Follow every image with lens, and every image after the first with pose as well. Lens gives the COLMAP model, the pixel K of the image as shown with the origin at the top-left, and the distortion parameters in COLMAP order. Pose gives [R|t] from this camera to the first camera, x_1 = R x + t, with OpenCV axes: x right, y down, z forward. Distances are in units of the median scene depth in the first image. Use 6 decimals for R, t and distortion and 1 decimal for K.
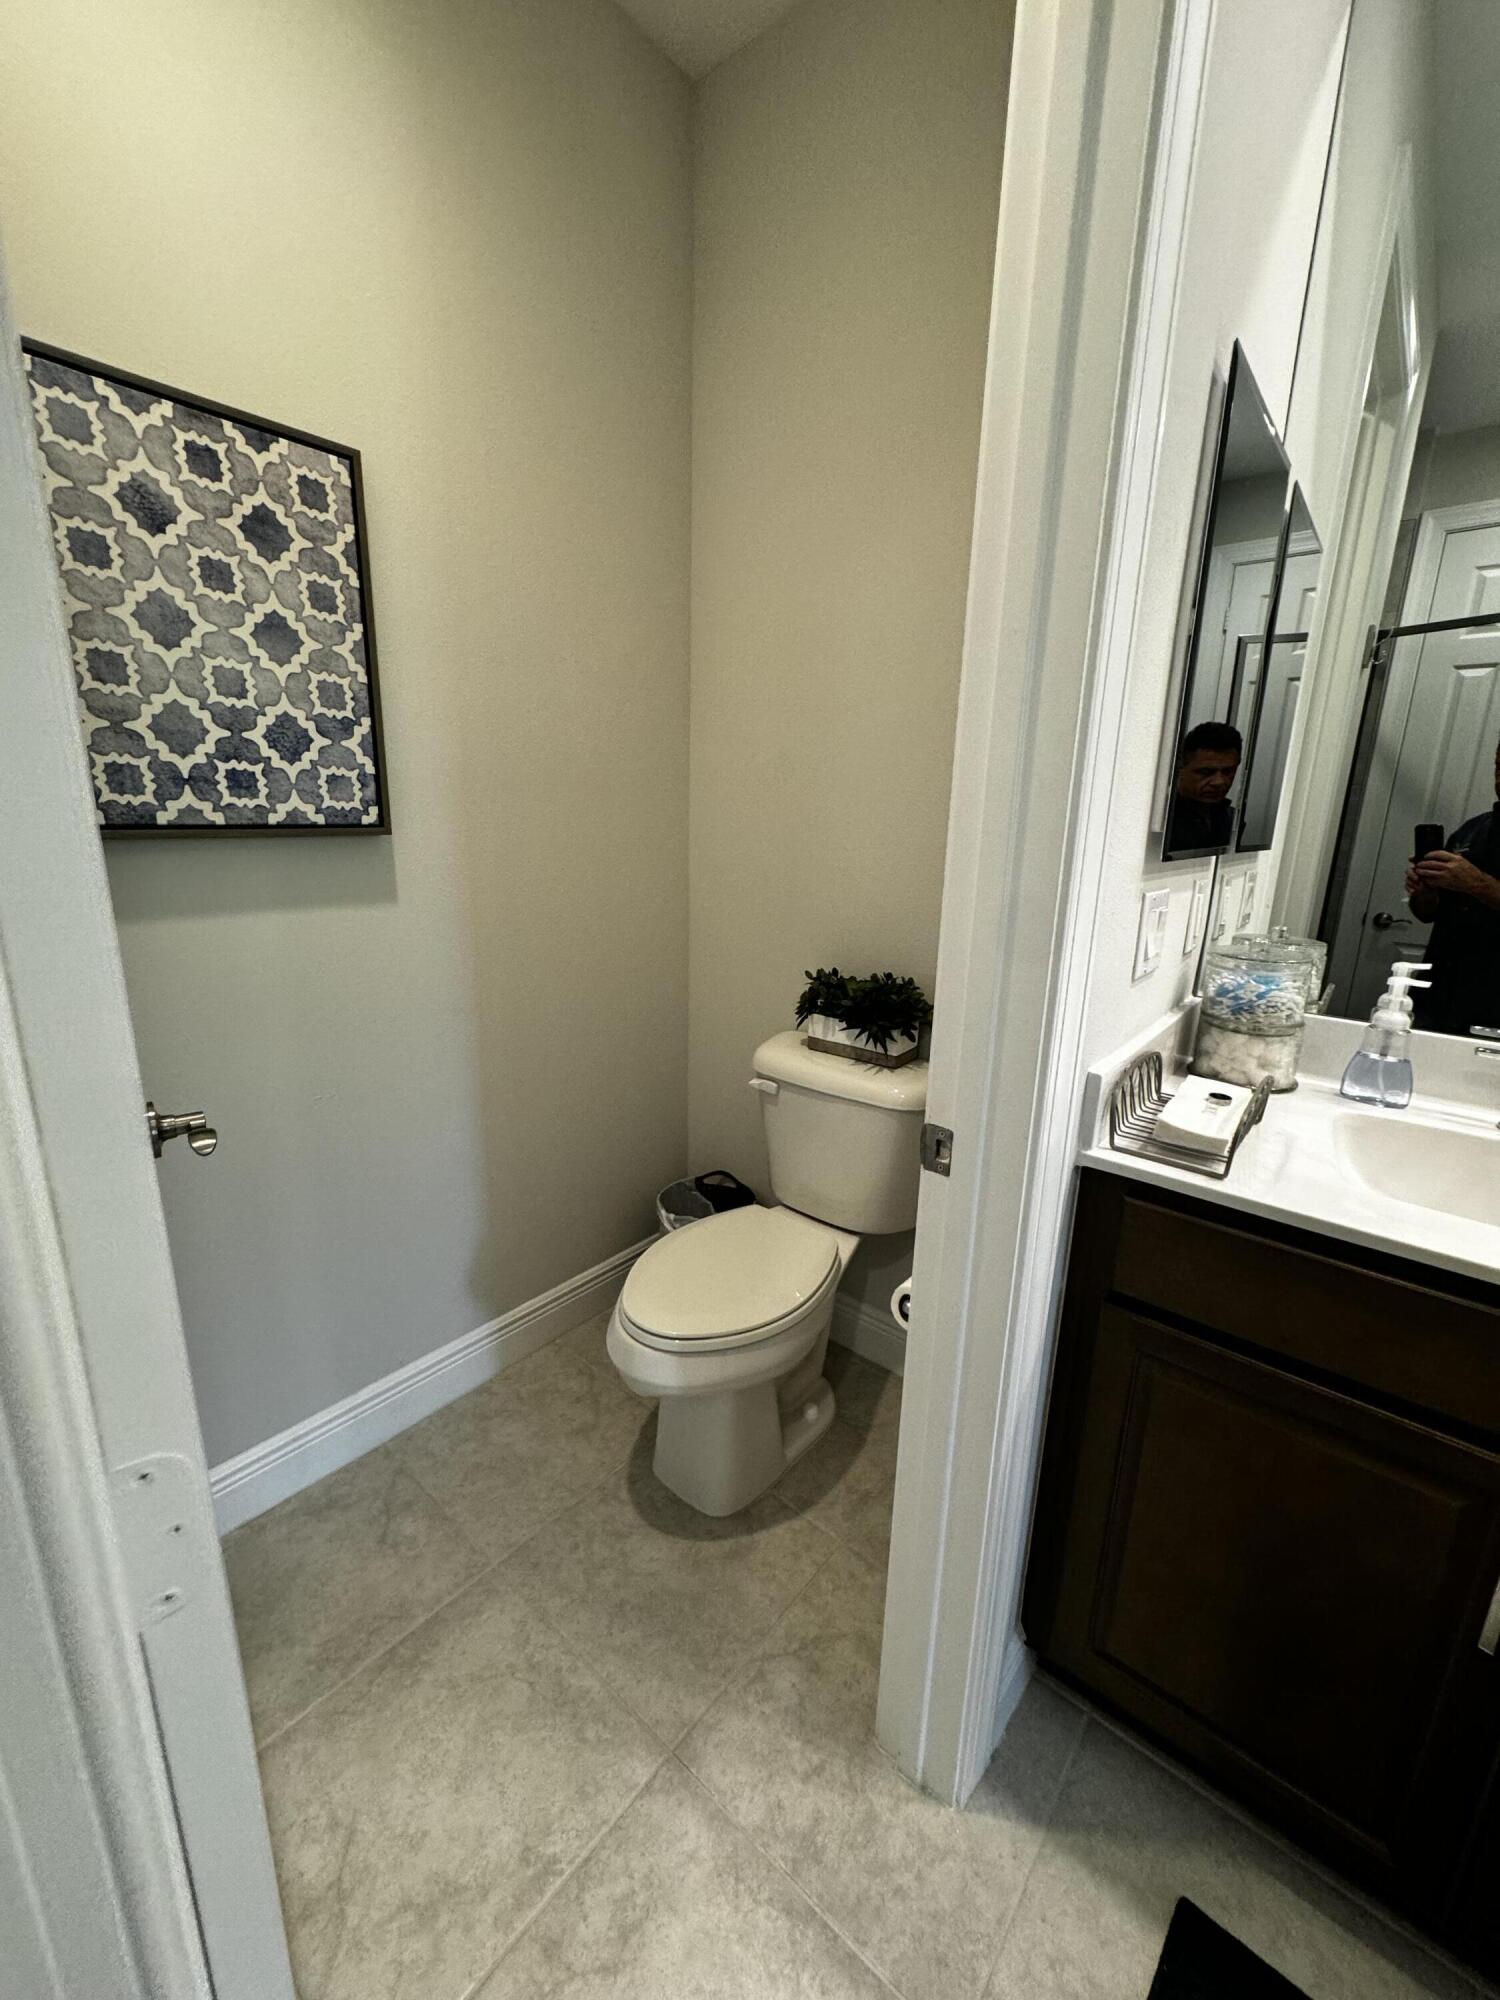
lens RADIAL K [[798.8, 0, 754.7], [0, 798.8, 998.5], [0, 0, 1]] dist [-0.002277, 0.000756]
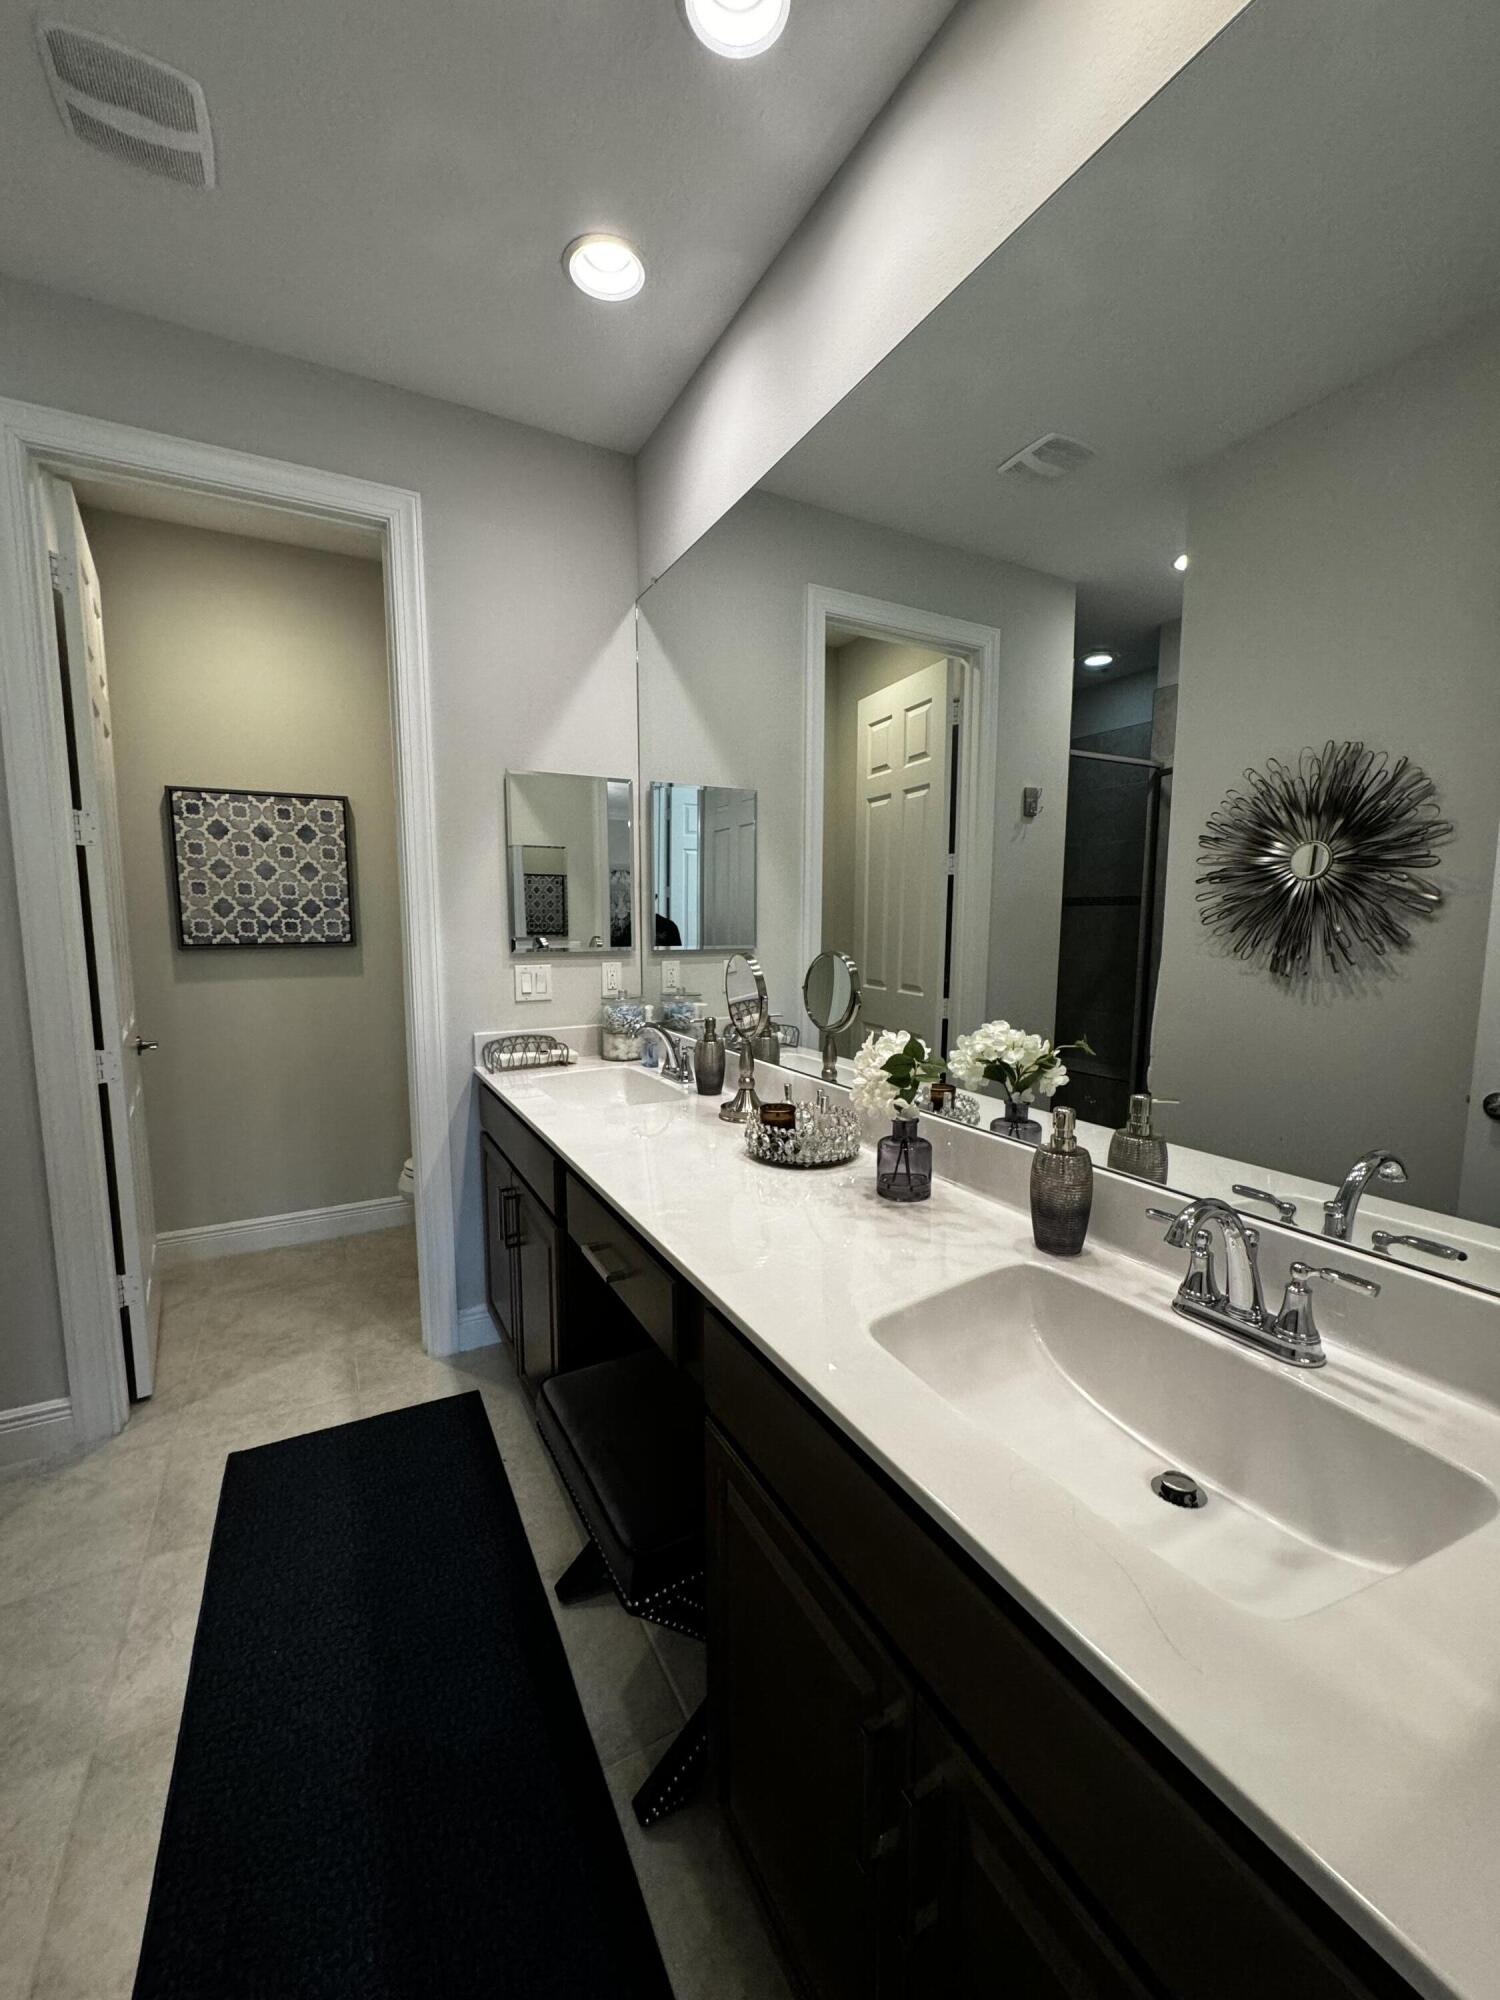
lens RADIAL K [[798.8, 0, 757.1], [0, 798.8, 1010.0], [0, 0, 1]] dist [-0.002277, 0.000756]
pose [[0.930030, 0.021323, -0.366865, 1.734531], [-0.066552, 0.991580, -0.111081, 0.185155], [0.361408, 0.127725, 0.923618, -0.815261]]
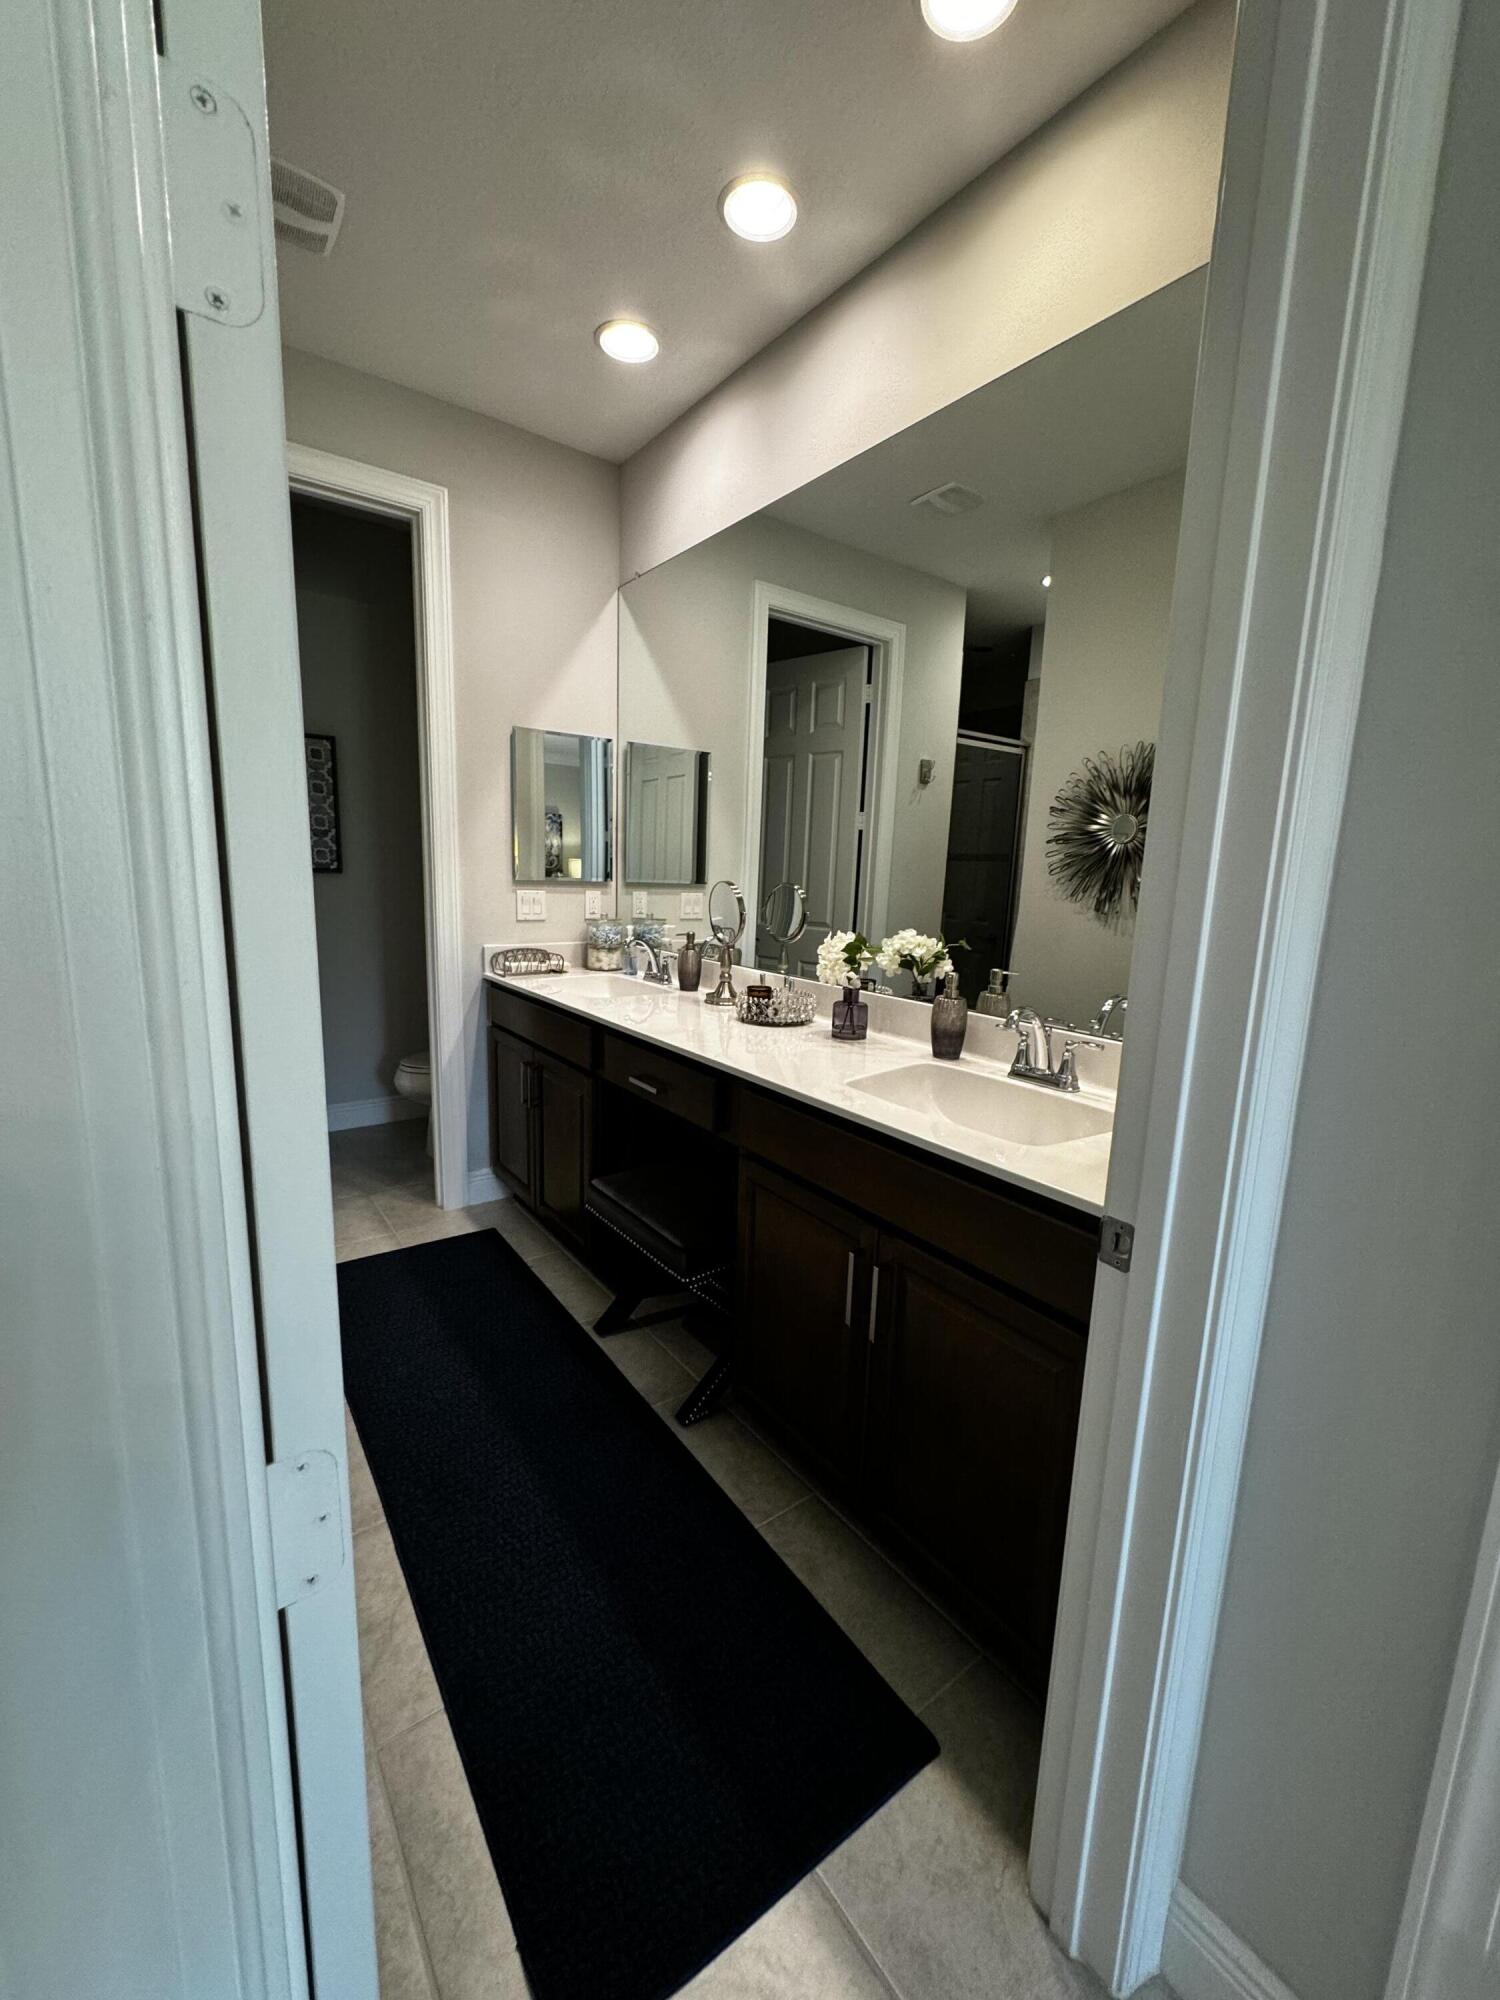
lens RADIAL K [[798.8, 0, 753.3], [0, 798.8, 1013.4], [0, 0, 1]] dist [-0.002277, 0.000756]
pose [[0.971161, 0.052335, -0.232609, 1.718108], [-0.067261, 0.996123, -0.056703, 0.358606], [0.228739, 0.070713, 0.970916, -1.382318]]
